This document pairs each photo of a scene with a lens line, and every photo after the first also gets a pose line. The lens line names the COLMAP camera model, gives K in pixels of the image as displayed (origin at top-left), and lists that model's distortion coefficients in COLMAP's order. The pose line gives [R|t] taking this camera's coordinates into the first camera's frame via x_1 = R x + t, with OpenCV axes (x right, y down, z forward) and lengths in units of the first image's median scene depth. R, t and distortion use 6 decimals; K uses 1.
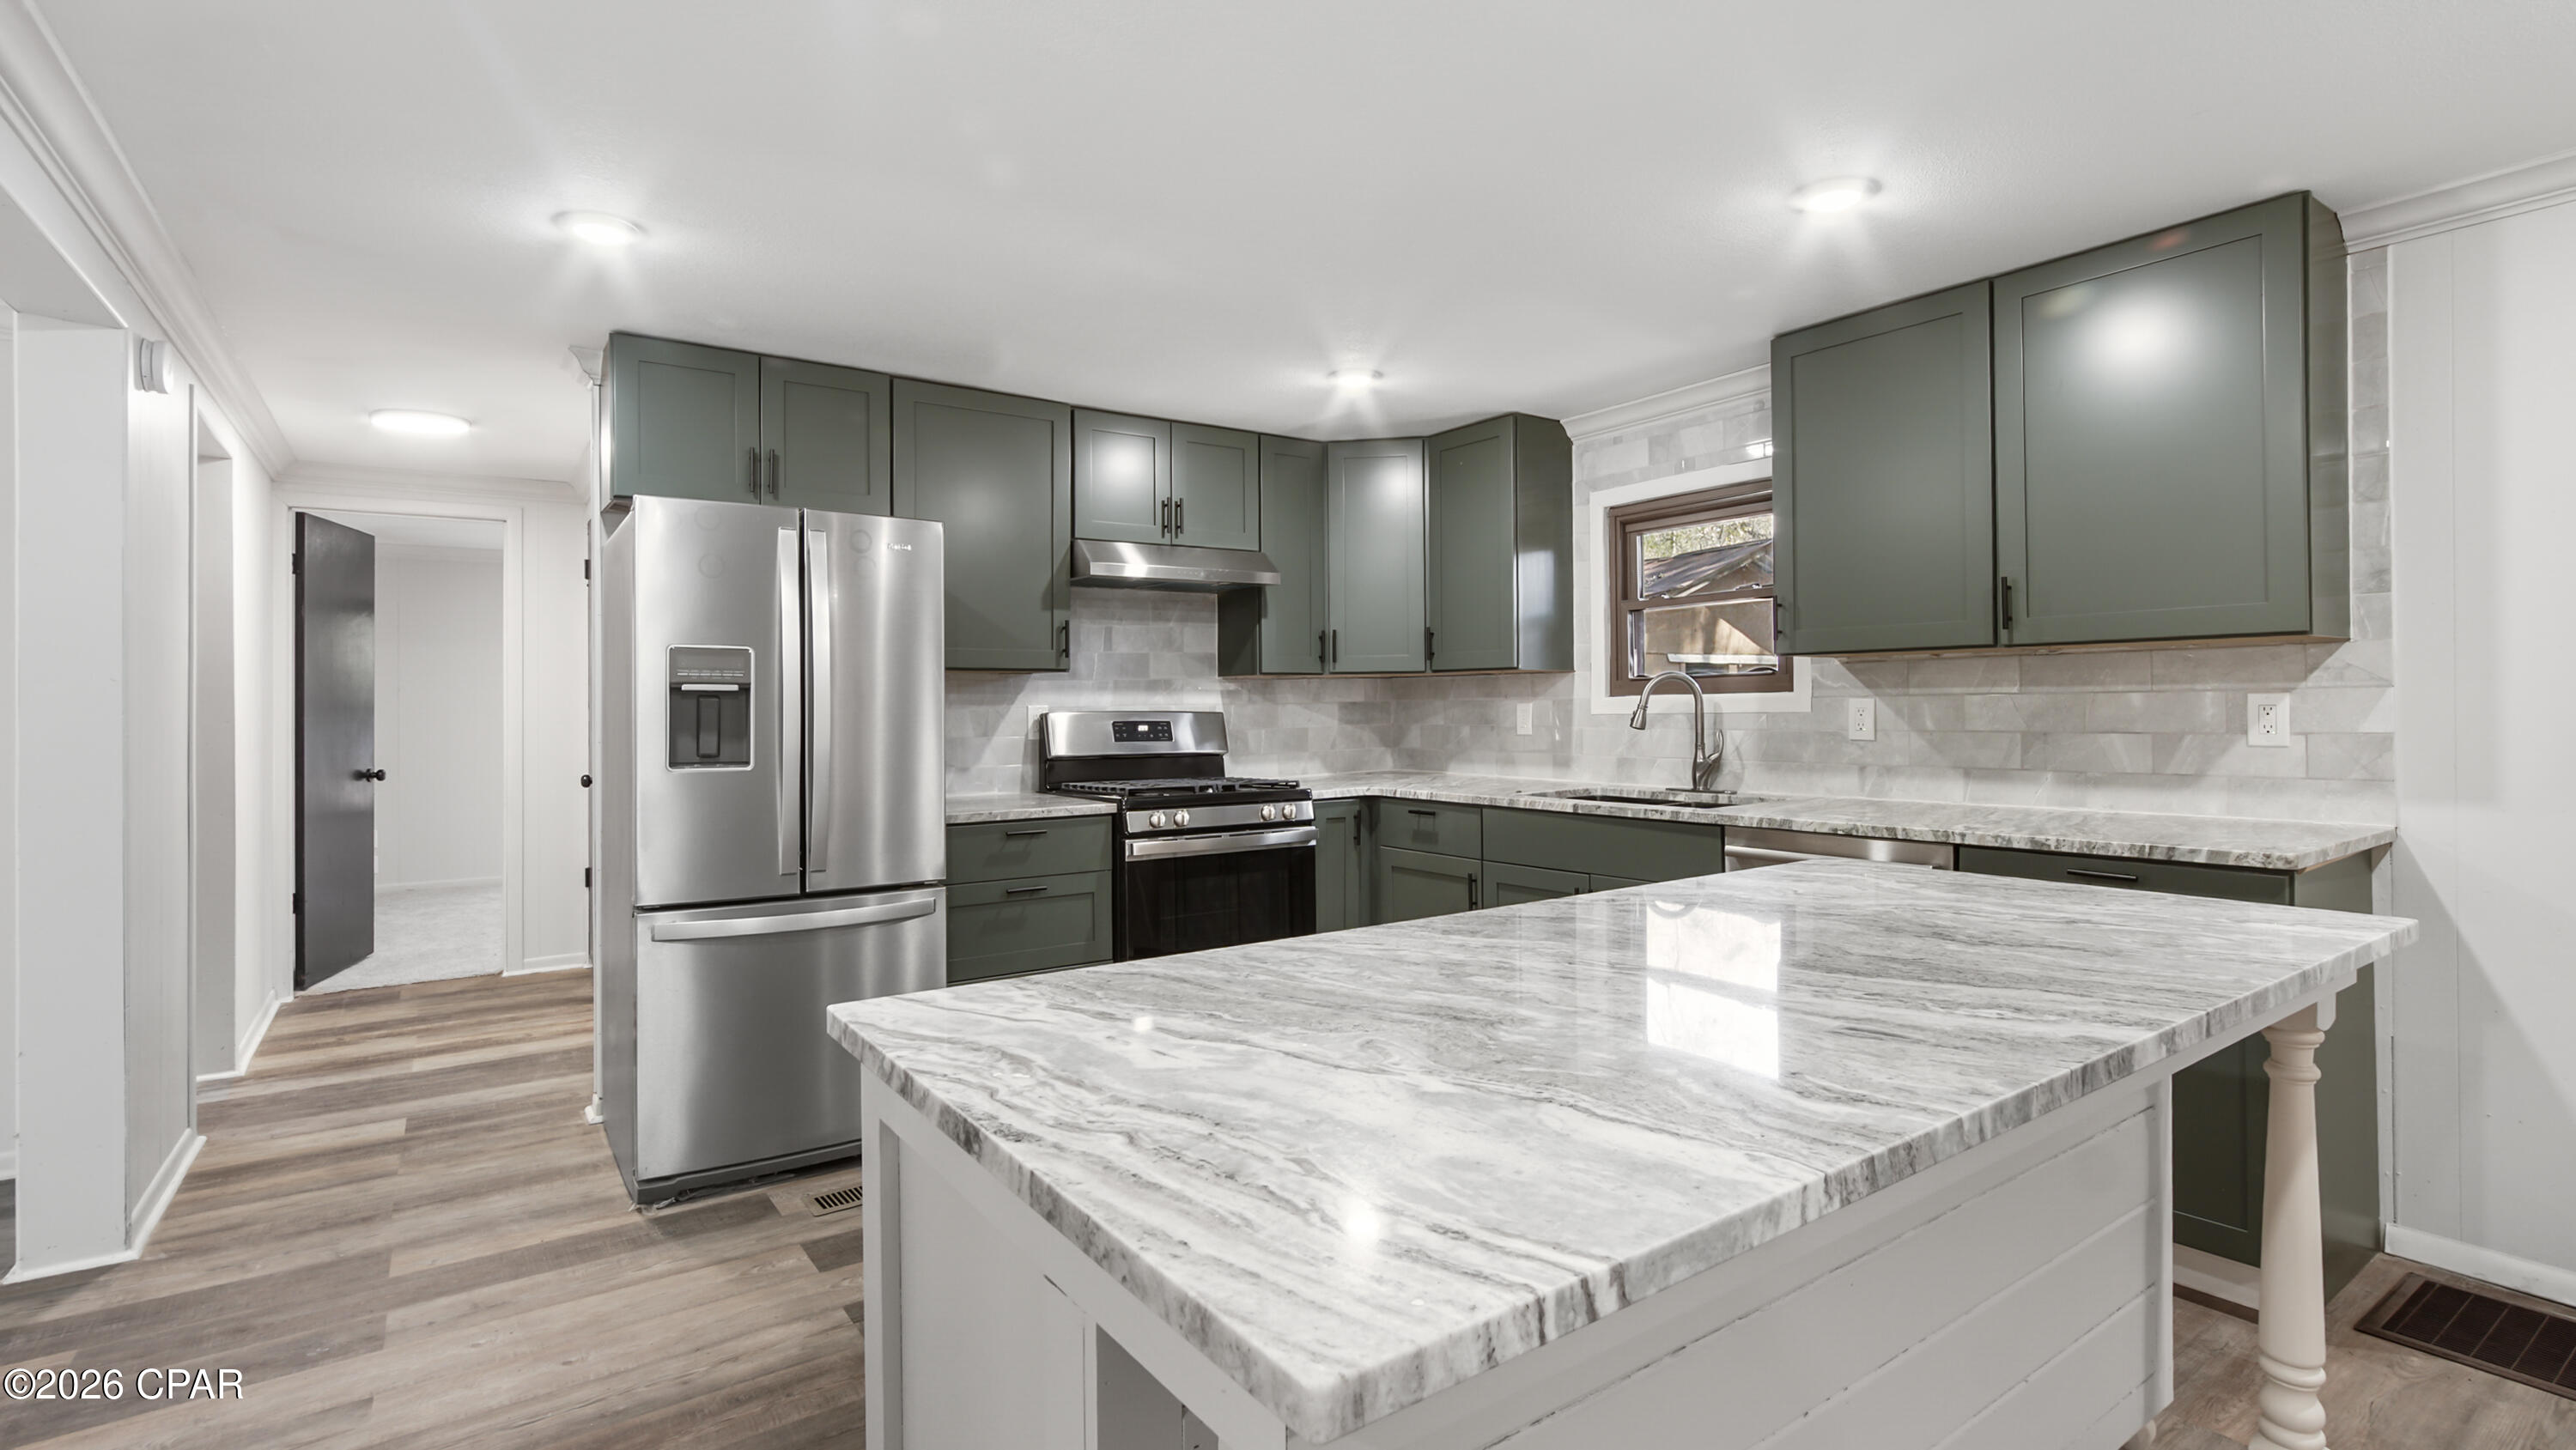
lens RADIAL K [[1176.6, 0, 1268.1], [0, 1176.6, 709.2], [0, 0, 1]] dist [-0.014111, 0.000812]
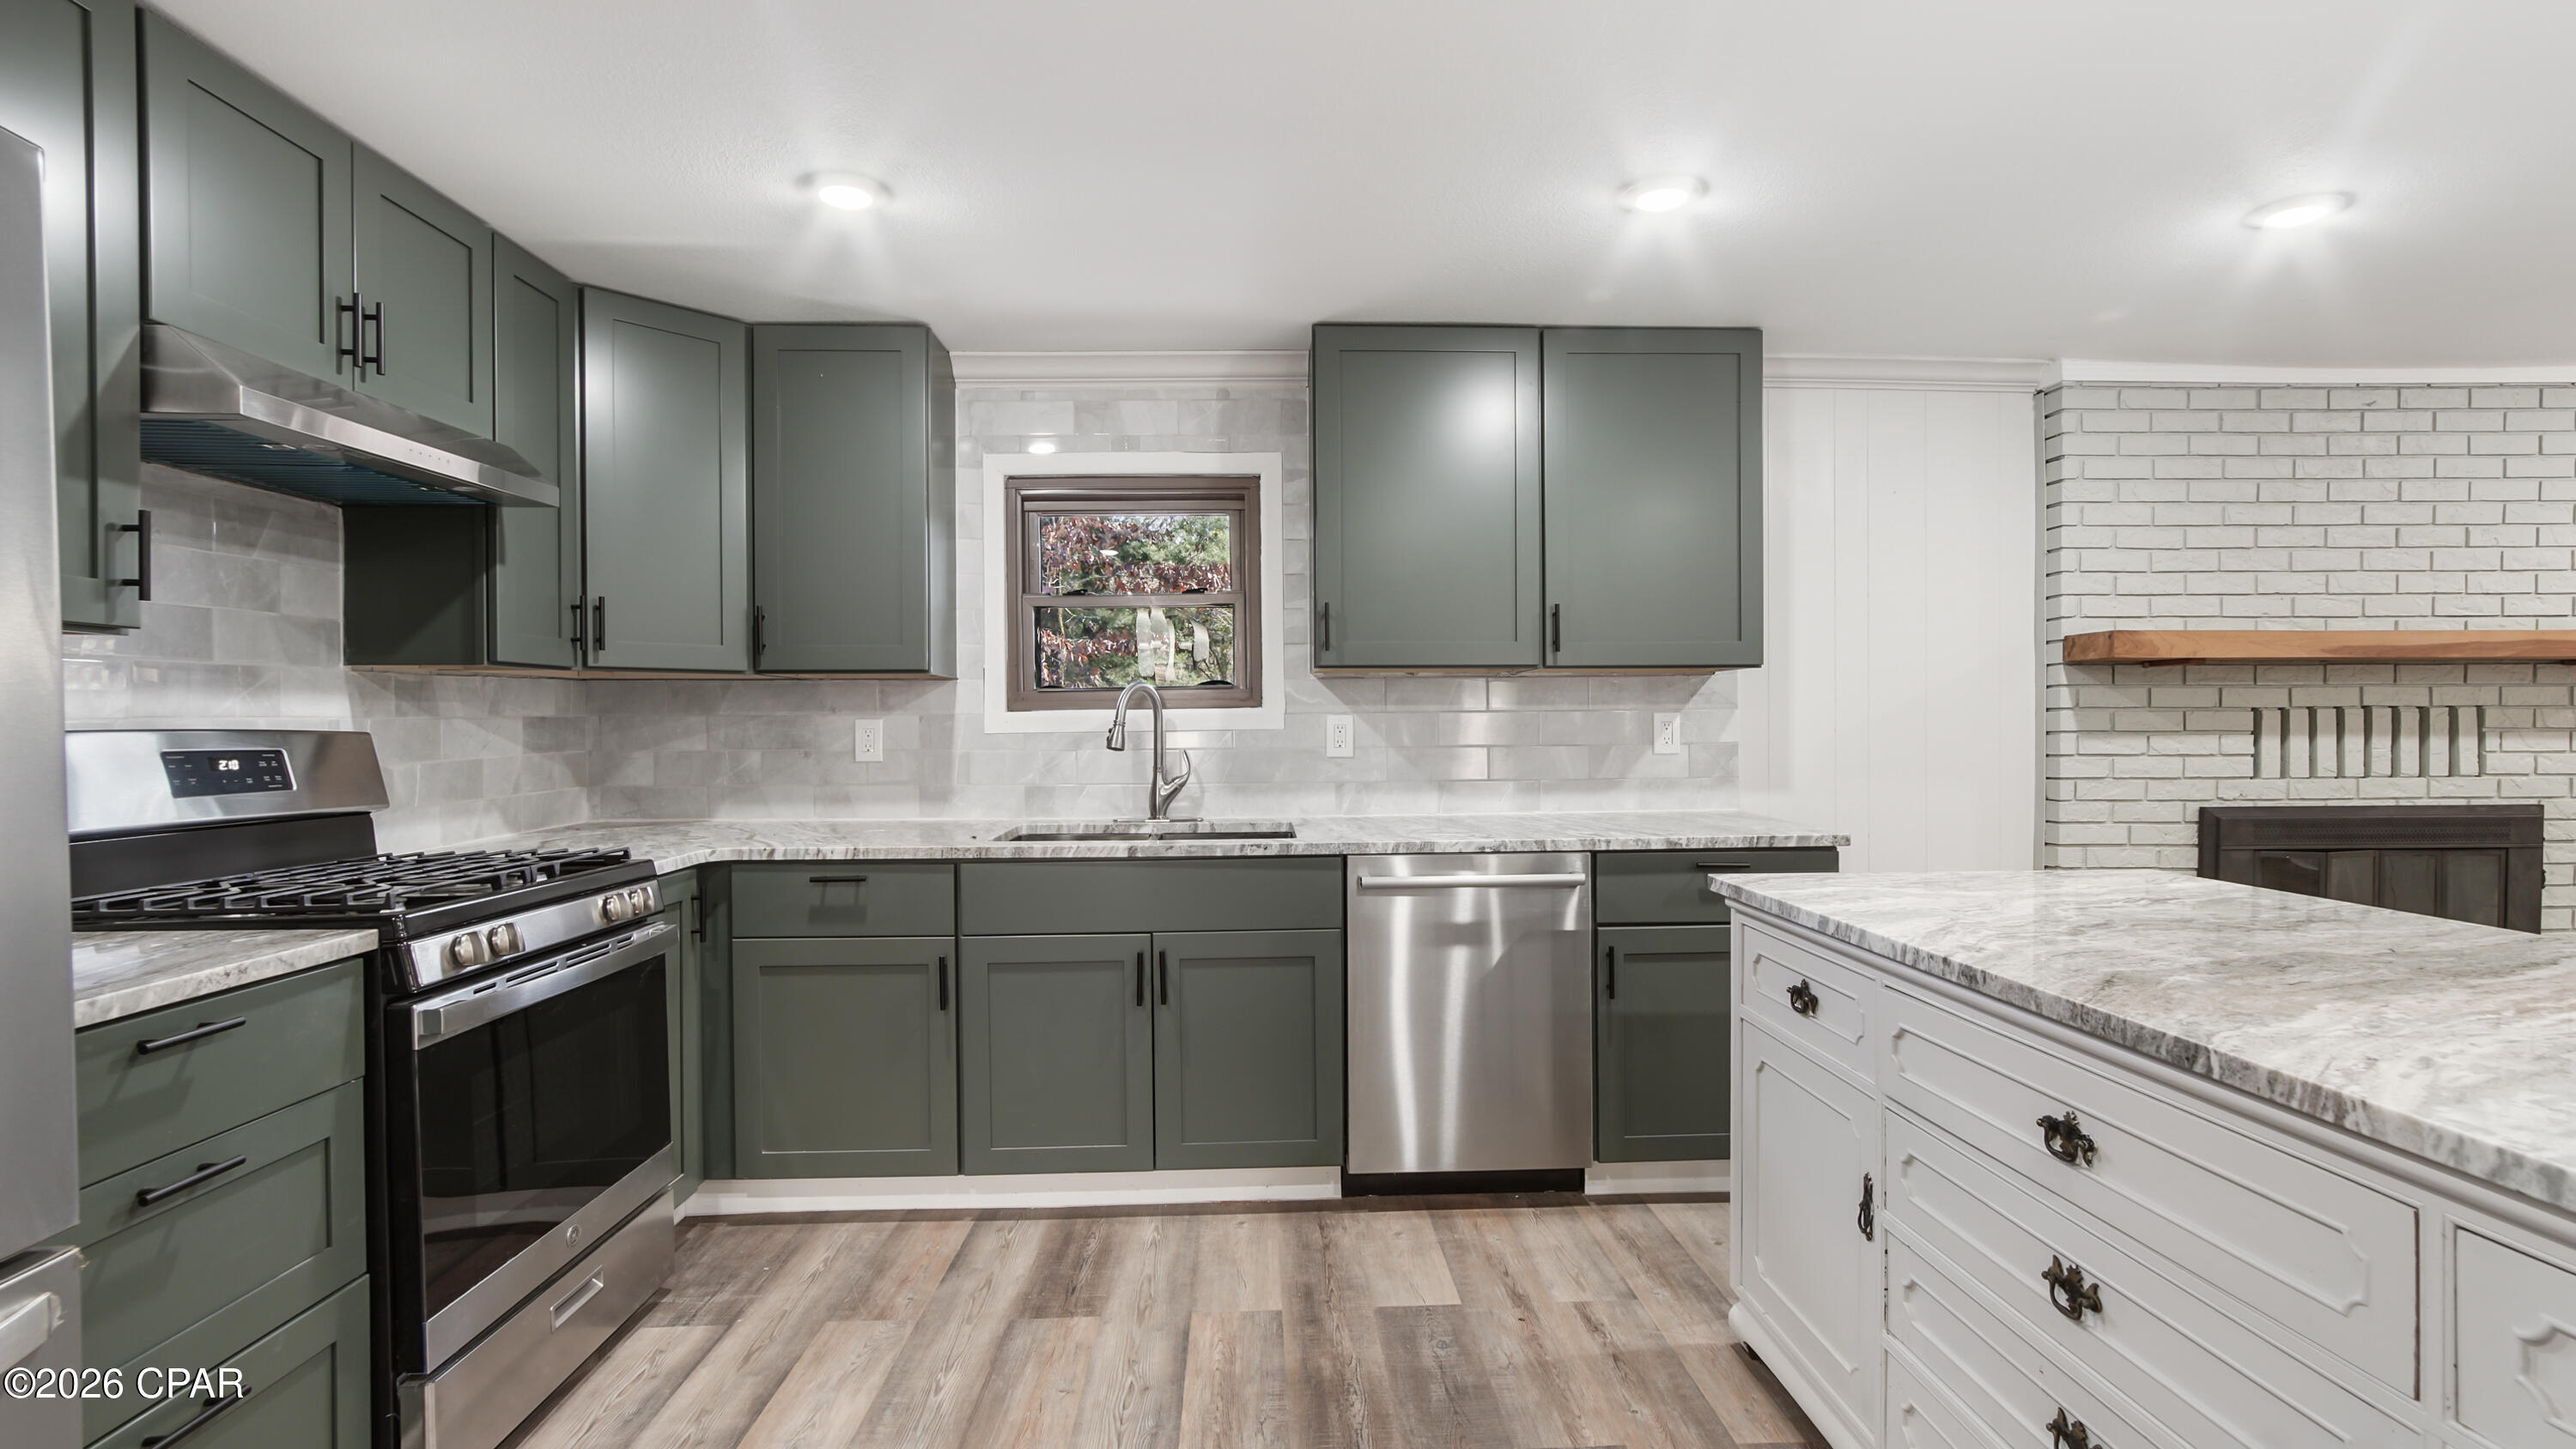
lens RADIAL K [[1176.5, 0, 1291.2], [0, 1176.5, 727.2], [0, 0, 1]] dist [-0.014111, 0.000812]
pose [[0.539644, 0.001891, 0.841891, -0.293664], [0.002453, 0.999990, -0.003818, 0.004078], [-0.841890, 0.004126, 0.539634, 0.418293]]
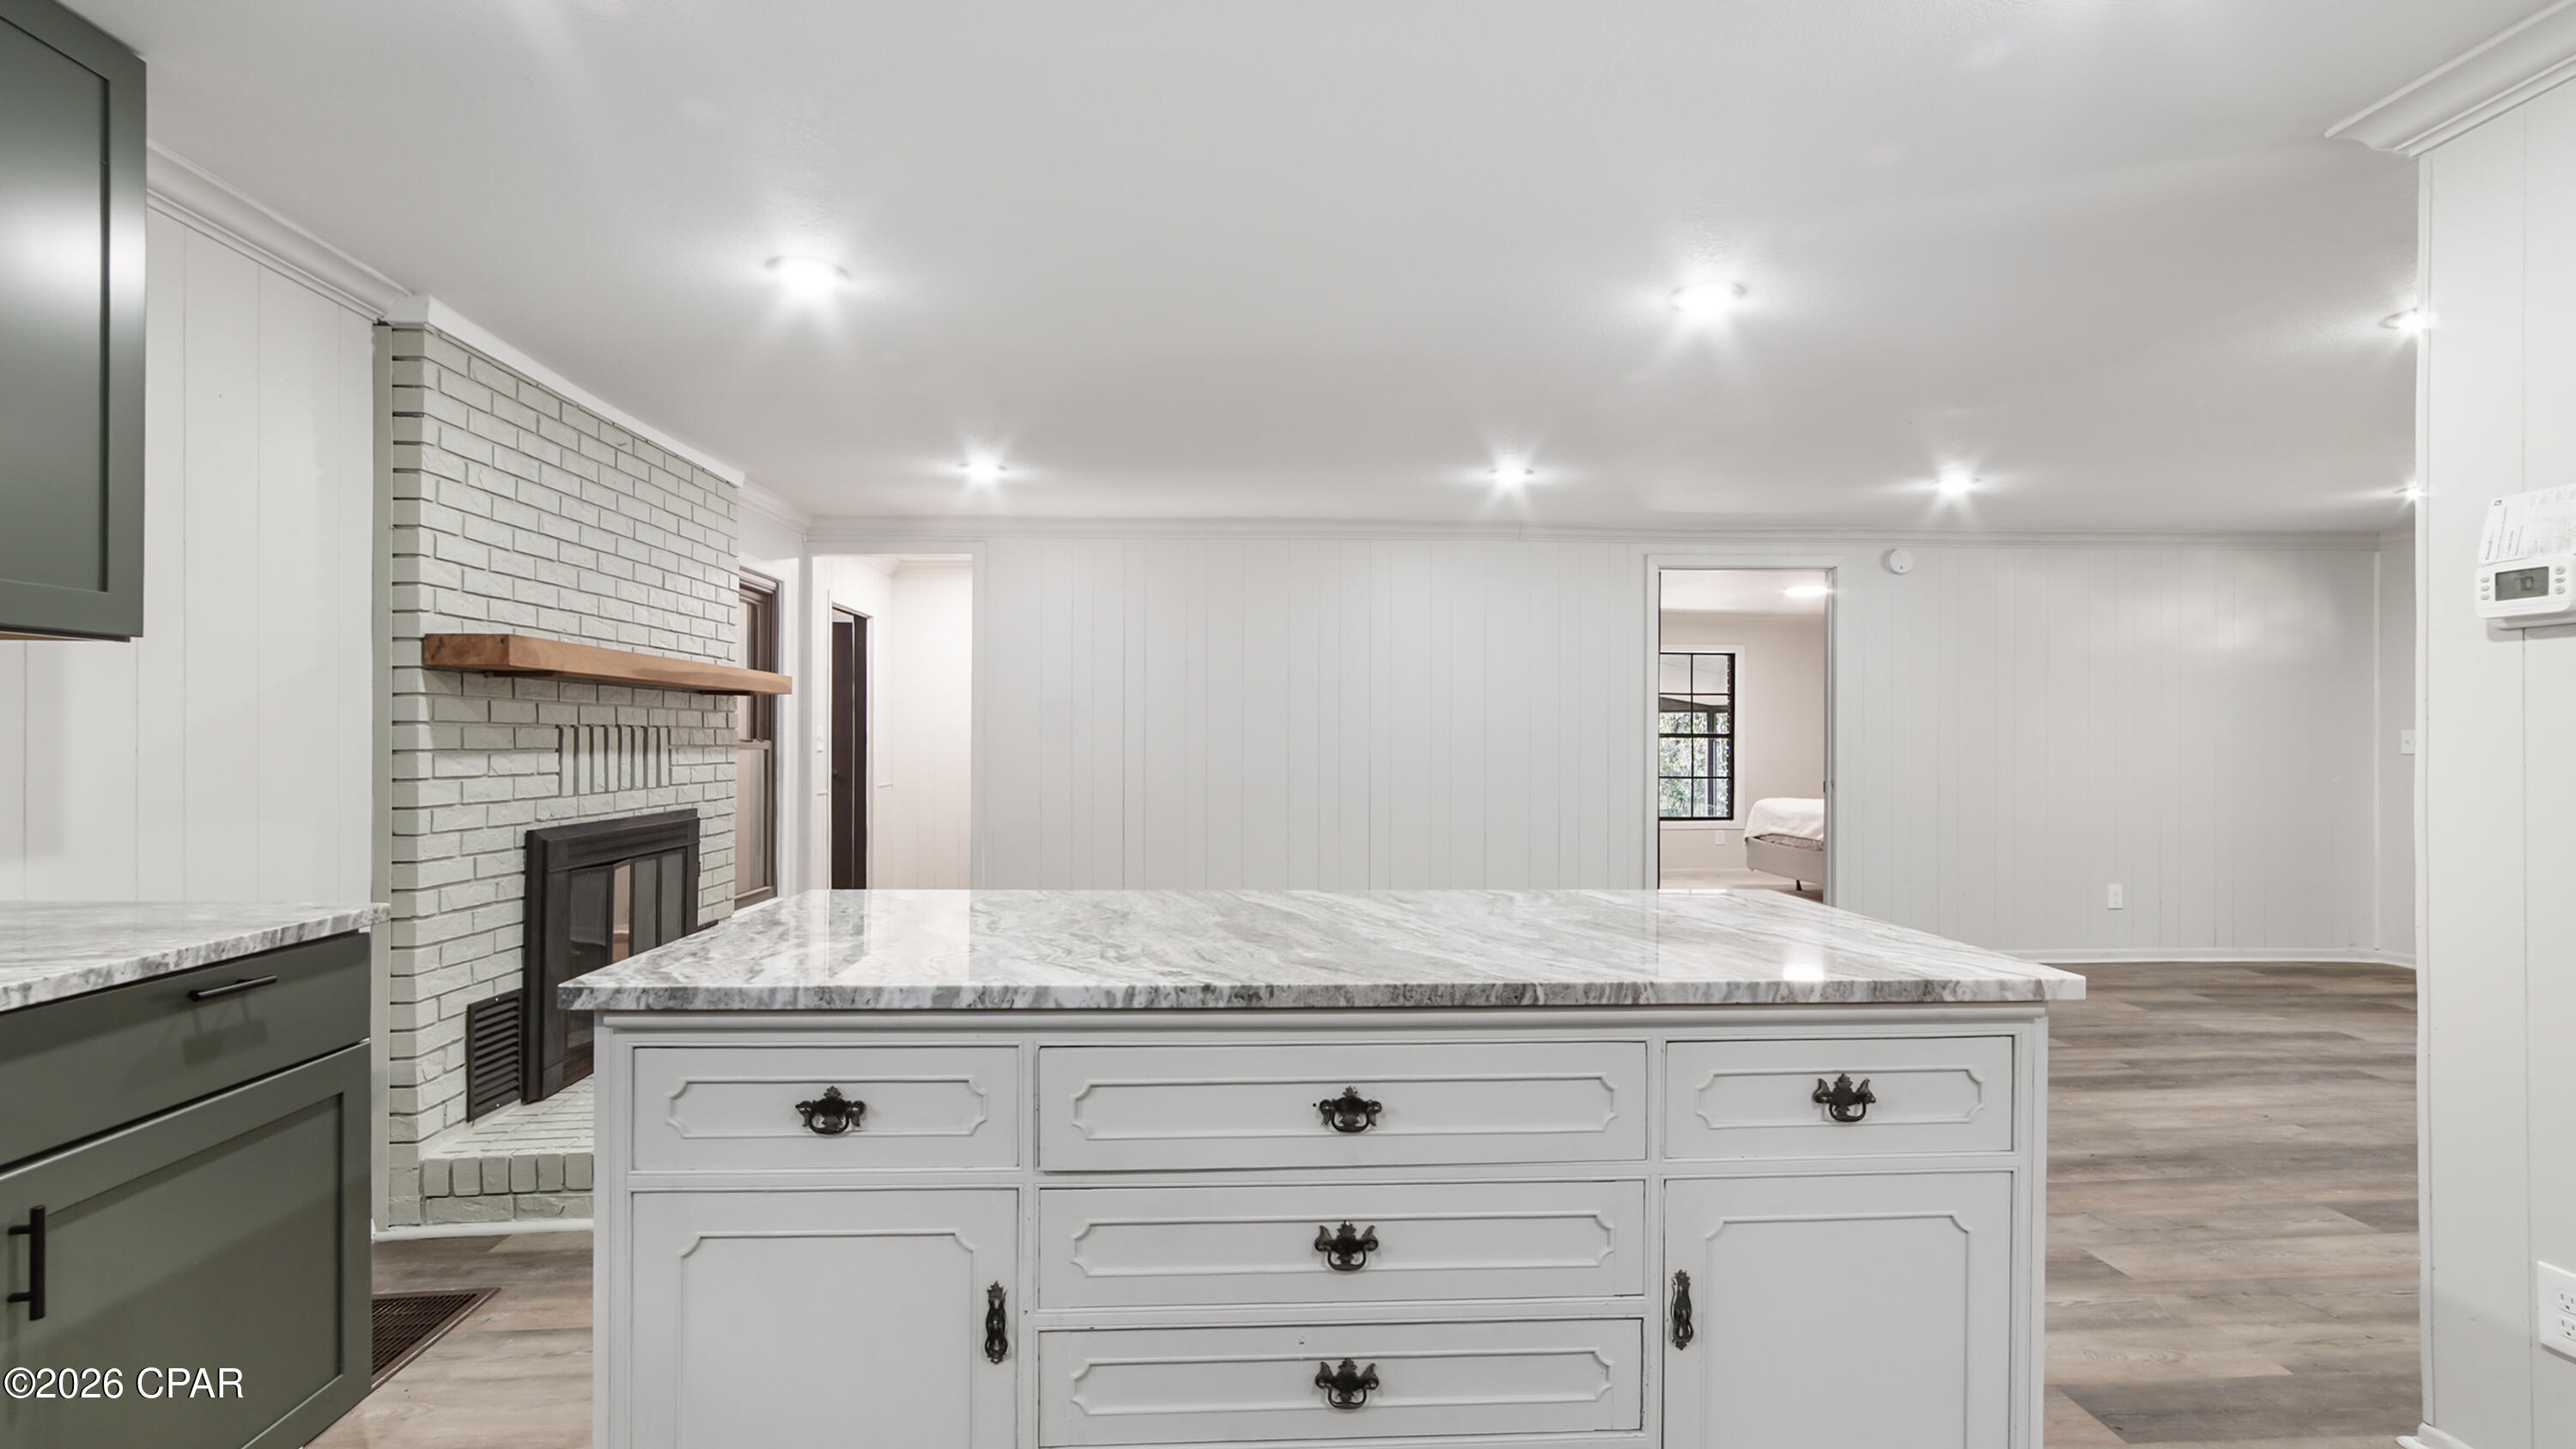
lens RADIAL K [[1176.9, 0, 1294.8], [0, 1176.9, 736.9], [0, 0, 1]] dist [-0.014111, 0.000812]
pose [[-0.860813, 0.005114, 0.508896, -0.084346], [0.003968, 0.999987, -0.003337, 0.001864], [-0.508907, -0.000853, -0.860821, 0.725421]]
